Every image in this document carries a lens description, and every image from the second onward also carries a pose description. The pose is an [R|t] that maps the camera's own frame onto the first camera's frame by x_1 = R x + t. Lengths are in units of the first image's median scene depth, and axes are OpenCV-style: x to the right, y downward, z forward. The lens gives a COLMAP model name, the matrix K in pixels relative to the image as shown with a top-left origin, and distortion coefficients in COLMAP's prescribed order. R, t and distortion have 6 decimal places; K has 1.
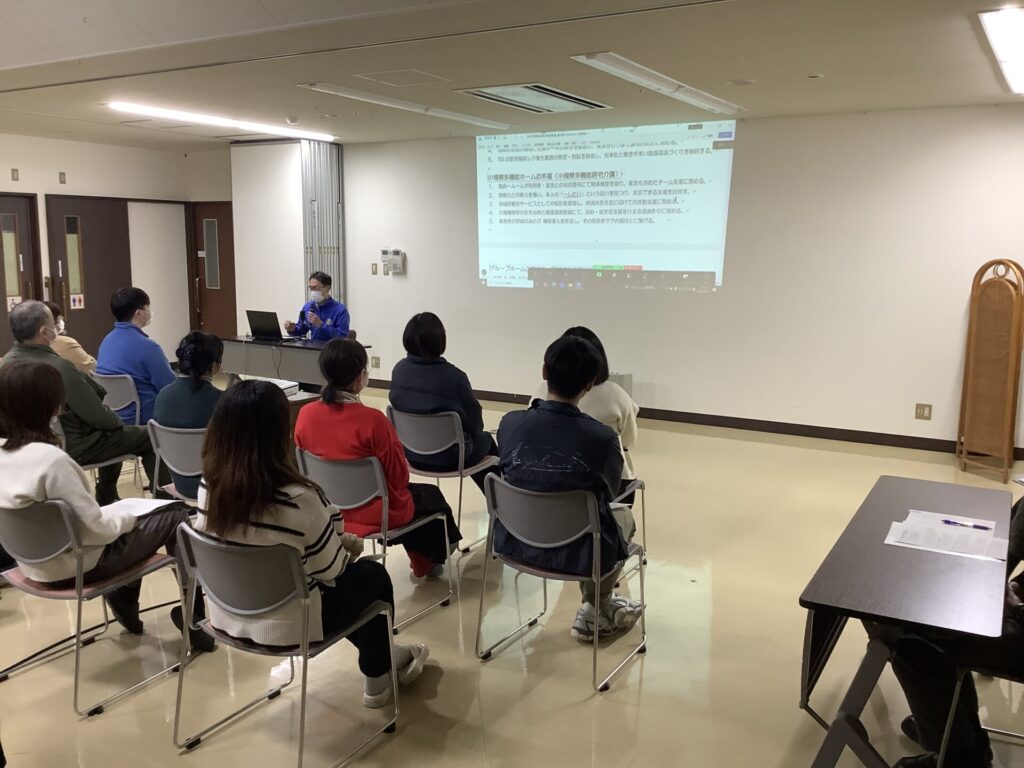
lens RADIAL K [[934.7, 0, 518.7], [0, 934.7, 388.7], [0, 0, 1]] dist [0.028063, 0.000000]
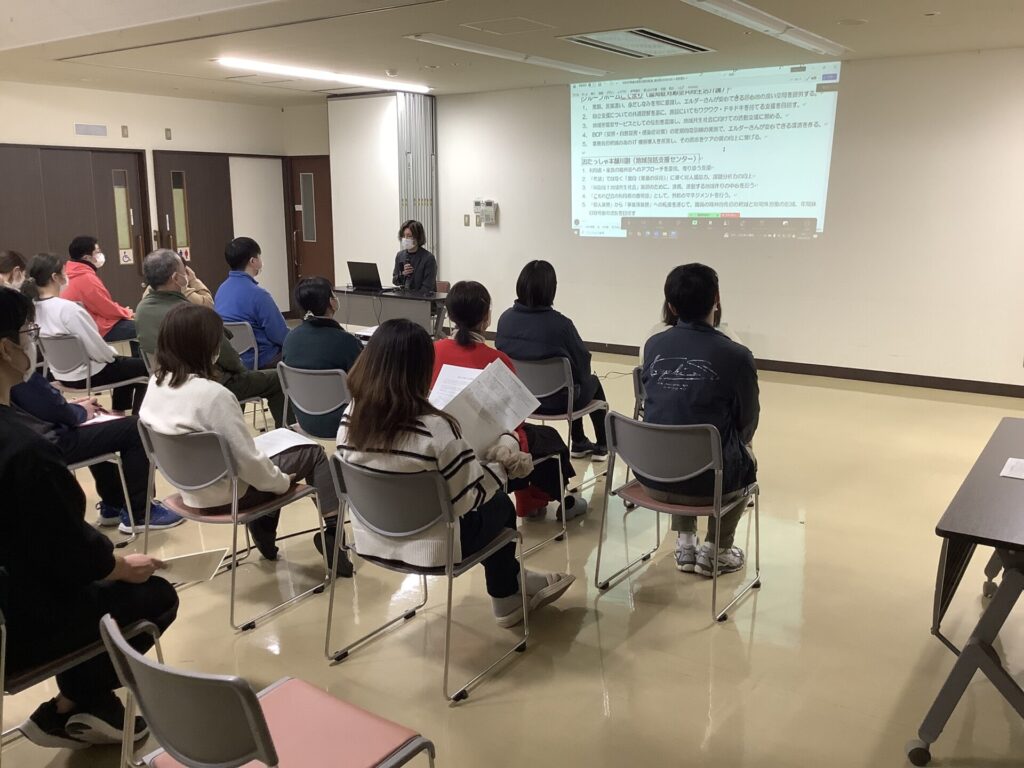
lens RADIAL K [[934.7, 0, 520.7], [0, 934.7, 393.0], [0, 0, 1]] dist [0.028063, 0.000000]
pose [[0.997053, 0.005610, -0.076516, -0.028678], [-0.001628, 0.998645, 0.052010, 0.009183], [0.076704, -0.051732, 0.995711, -0.019563]]
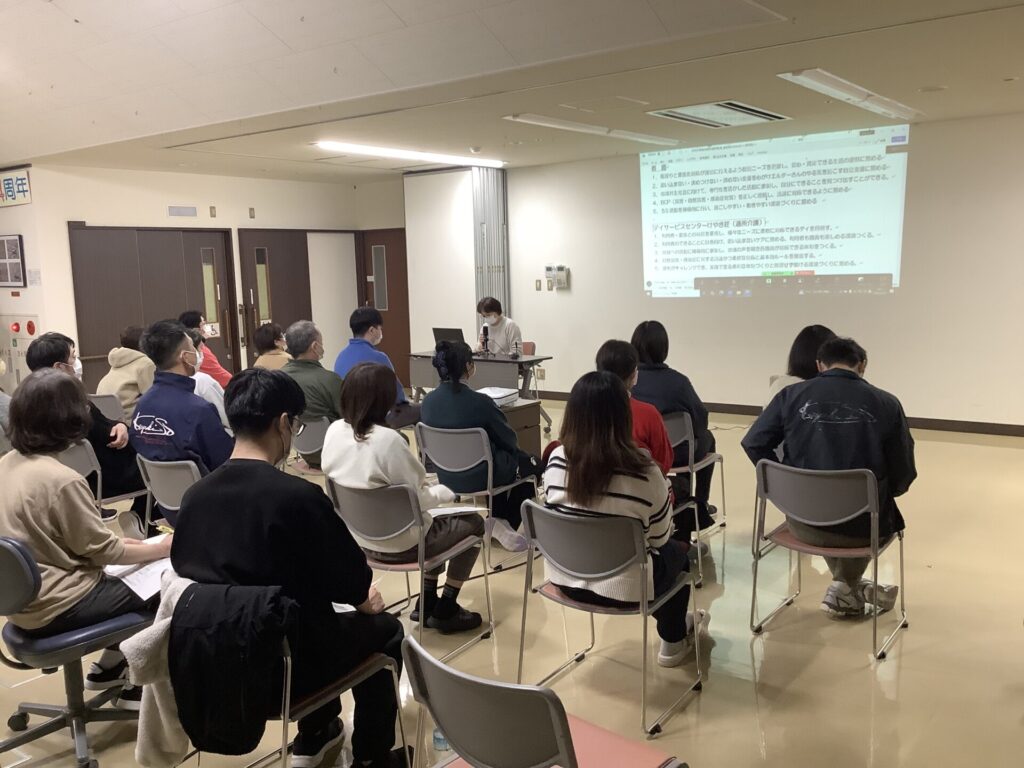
lens RADIAL K [[934.7, 0, 513.2], [0, 934.7, 392.2], [0, 0, 1]] dist [0.028063, 0.000000]
pose [[0.993552, -0.024882, -0.110616, -0.109682], [0.023221, 0.999598, -0.016285, 0.012695], [0.110977, 0.013612, 0.993730, -0.067267]]
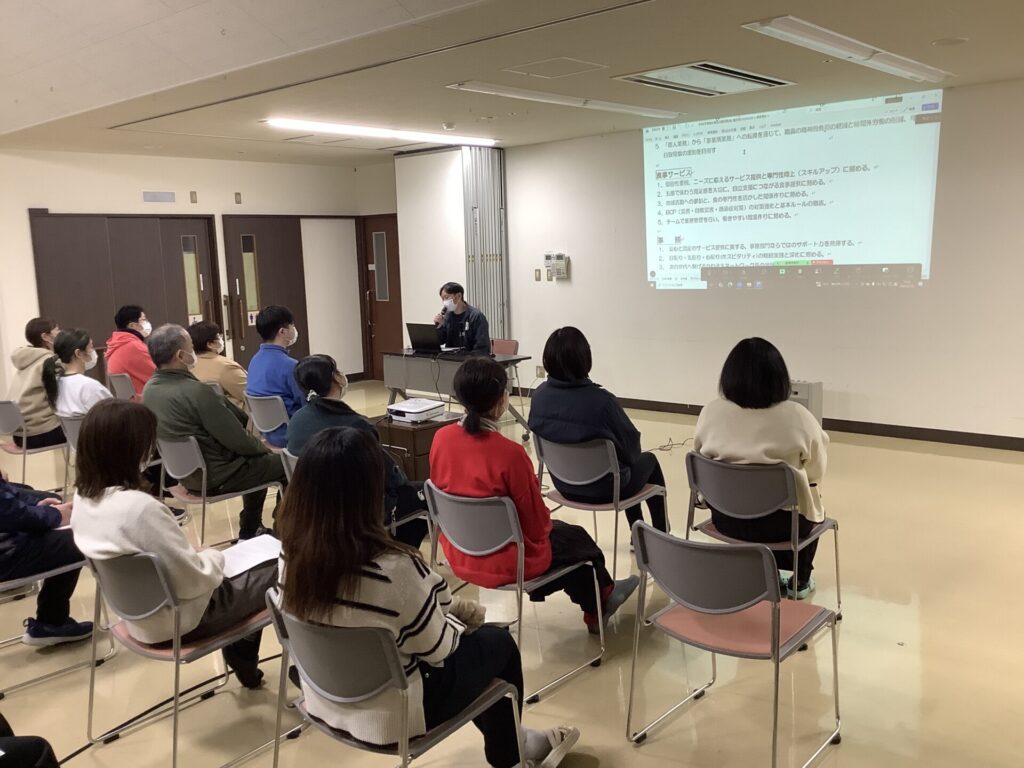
lens RADIAL K [[934.7, 0, 520.8], [0, 934.7, 384.1], [0, 0, 1]] dist [0.028063, 0.000000]
pose [[0.981456, -0.014591, -0.191132, 0.014350], [0.013264, 0.999878, -0.008220, -0.014191], [0.191228, 0.005533, 0.981530, 0.091341]]
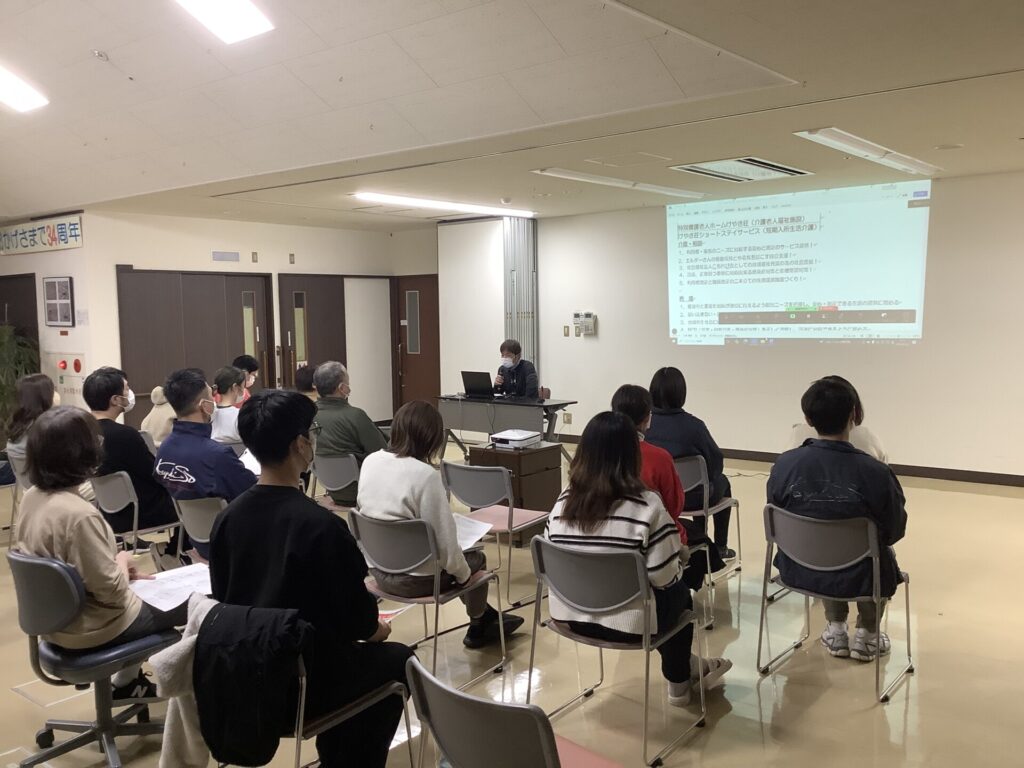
lens RADIAL K [[934.7, 0, 513.8], [0, 934.7, 388.4], [0, 0, 1]] dist [0.028063, 0.000000]
pose [[0.989170, -0.014816, -0.146027, -0.093329], [0.004825, 0.997637, -0.068539, 0.015634], [0.146697, 0.067092, 0.986904, -0.094195]]
